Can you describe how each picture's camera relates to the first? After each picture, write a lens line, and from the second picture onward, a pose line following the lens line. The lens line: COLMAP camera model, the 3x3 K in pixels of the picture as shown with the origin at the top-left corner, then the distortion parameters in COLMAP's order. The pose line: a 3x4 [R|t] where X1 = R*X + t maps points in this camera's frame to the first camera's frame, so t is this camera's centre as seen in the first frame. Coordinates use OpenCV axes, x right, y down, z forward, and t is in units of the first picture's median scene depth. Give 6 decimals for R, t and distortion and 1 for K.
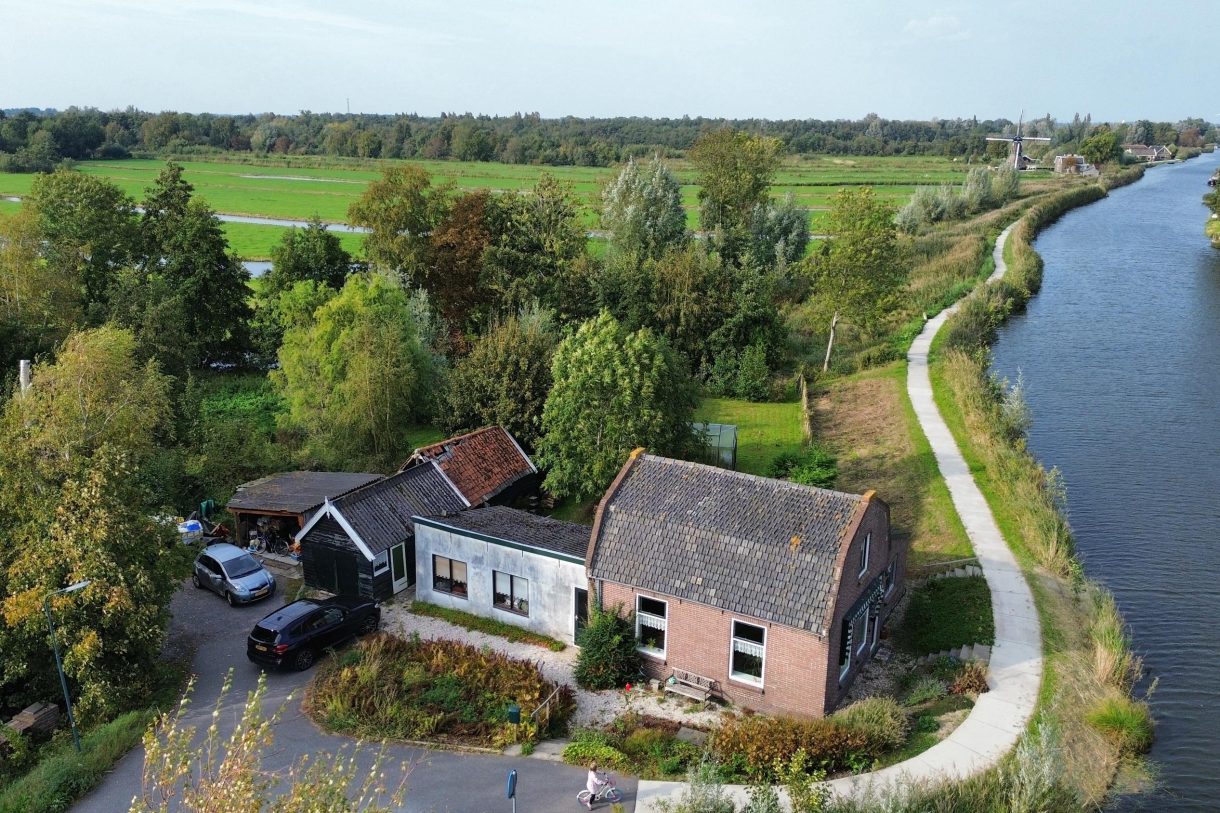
lens RADIAL K [[1026.2, 0, 613.0], [0, 1026.2, 401.2], [0, 0, 1]] dist [0.079011, -0.081111]
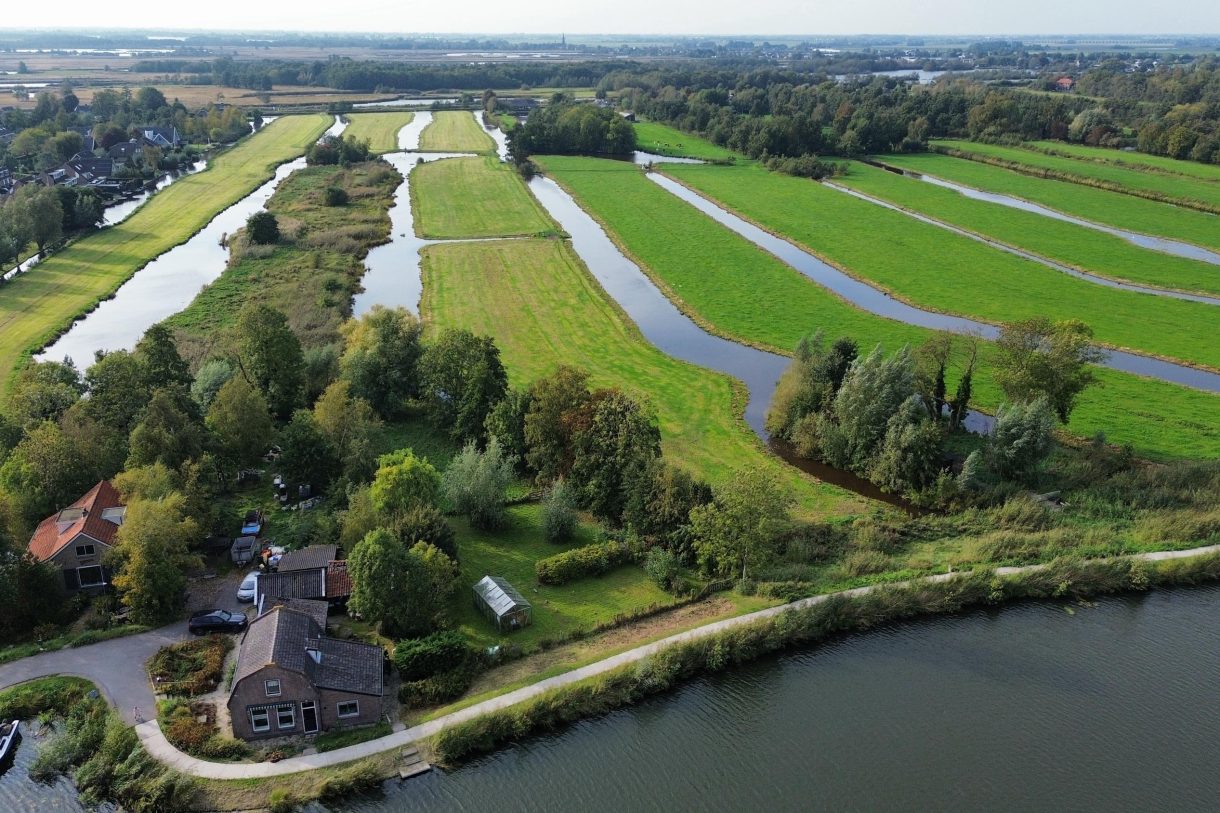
lens RADIAL K [[1026.2, 0, 606.8], [0, 1026.2, 407.6], [0, 0, 1]] dist [0.079011, -0.081111]
pose [[0.656541, 0.250653, -0.711426, 1.255013], [-0.196179, 0.967457, 0.159815, -0.550030], [0.728332, 0.034642, 0.684349, -0.045562]]
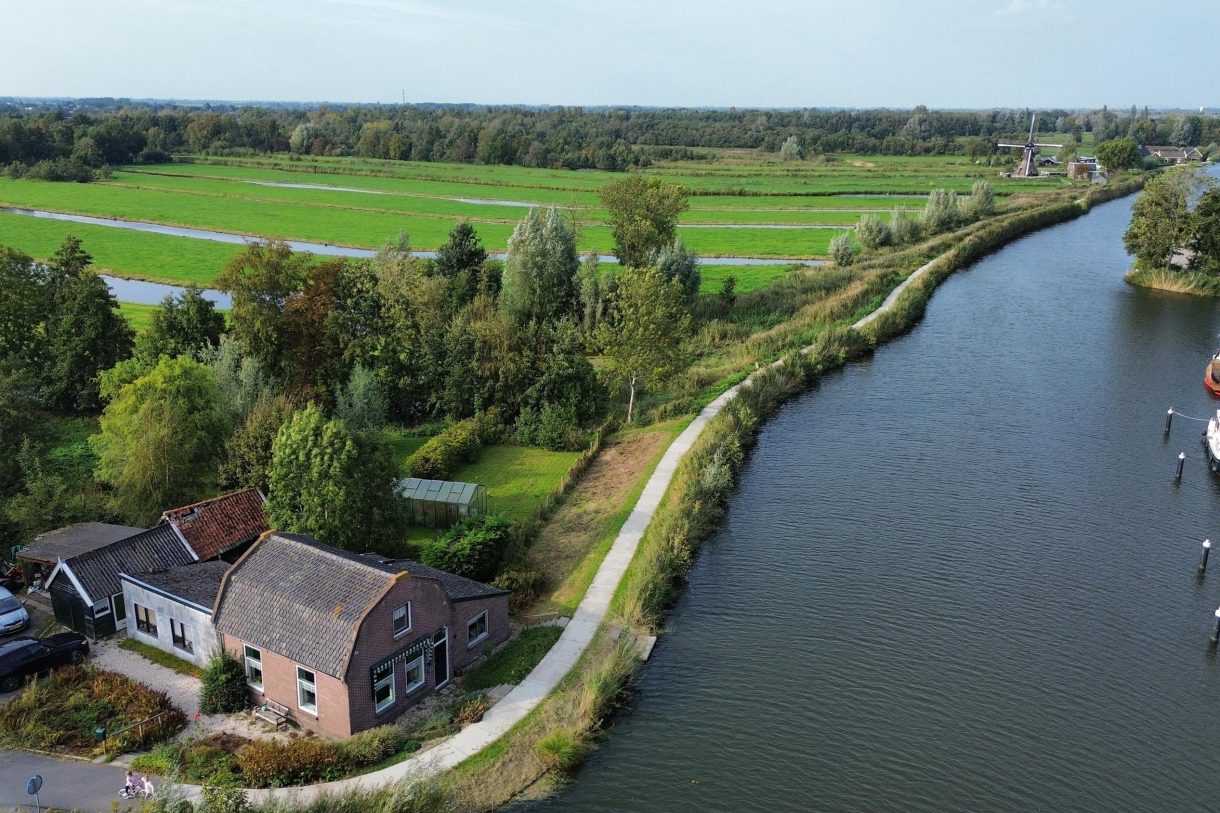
lens RADIAL K [[1026.2, 0, 613.8], [0, 1026.2, 404.6], [0, 0, 1]] dist [0.079011, -0.081111]
pose [[0.998262, 0.015086, -0.056969, 0.329254], [-0.014169, 0.999764, 0.016470, -0.087130], [0.057204, -0.015634, 0.998240, -0.181359]]
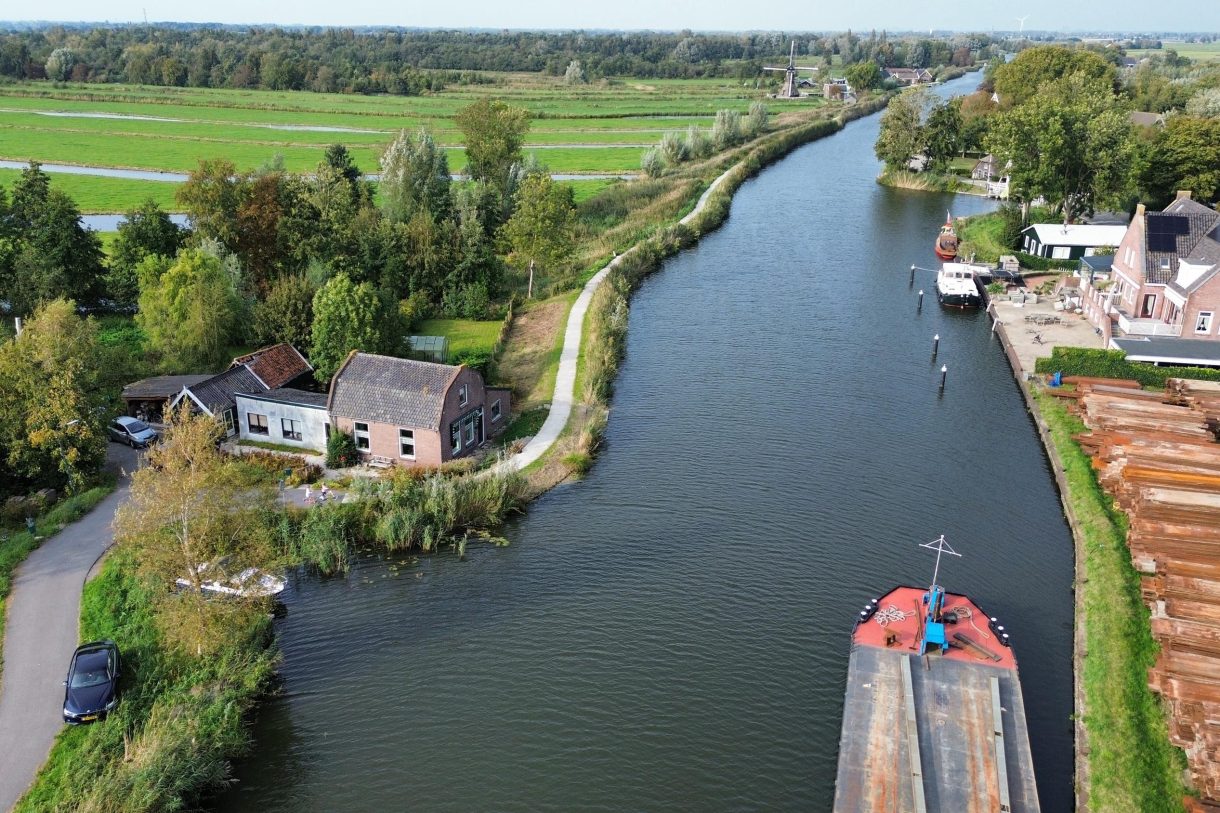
lens RADIAL K [[1026.2, 0, 615.5], [0, 1026.2, 406.0], [0, 0, 1]] dist [0.079011, -0.081111]
pose [[0.987418, -0.056626, 0.147645, 0.133295], [0.043762, 0.995073, 0.088966, -0.000105], [-0.151955, -0.081386, 0.985031, -0.609636]]
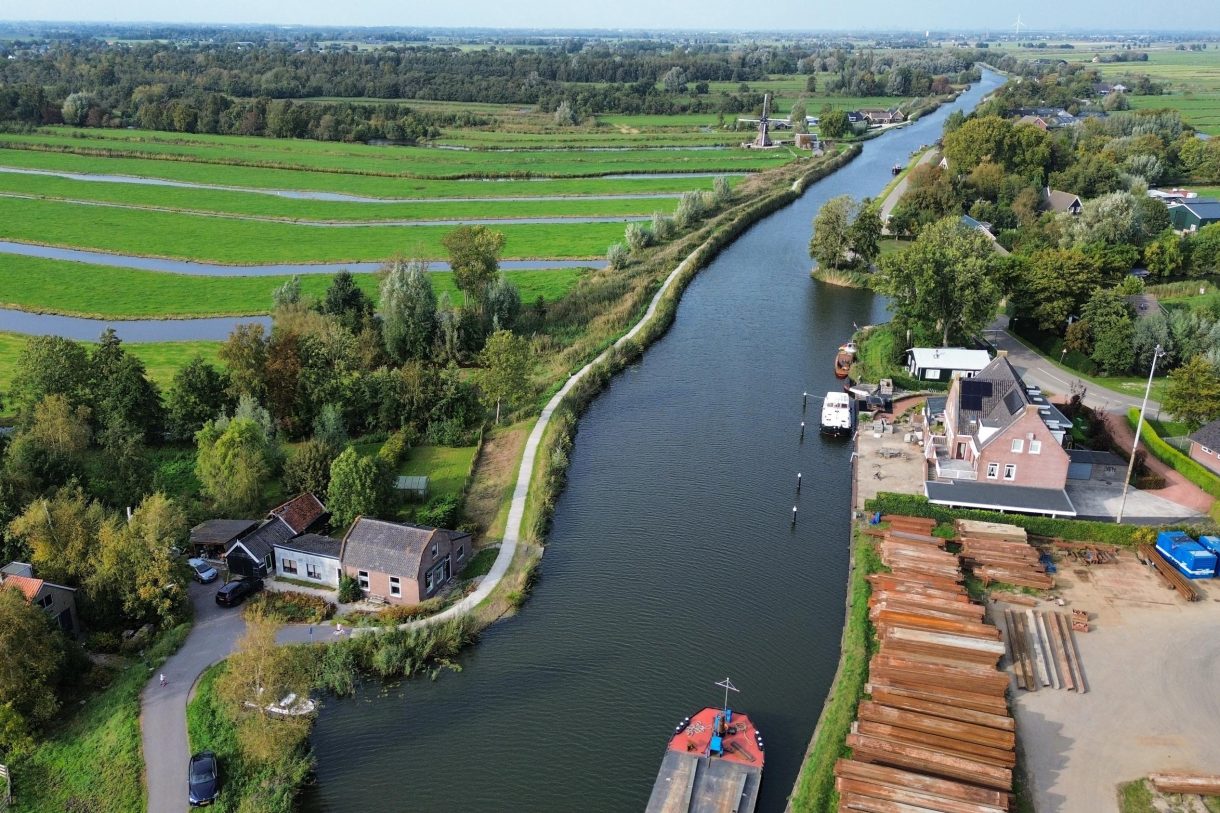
lens RADIAL K [[1026.2, 0, 615.3], [0, 1026.2, 408.3], [0, 0, 1]] dist [0.079011, -0.081111]
pose [[0.987413, -0.058316, 0.147023, 0.191112], [0.044771, 0.994583, 0.093812, -0.284935], [-0.151697, -0.086049, 0.984674, -1.089889]]
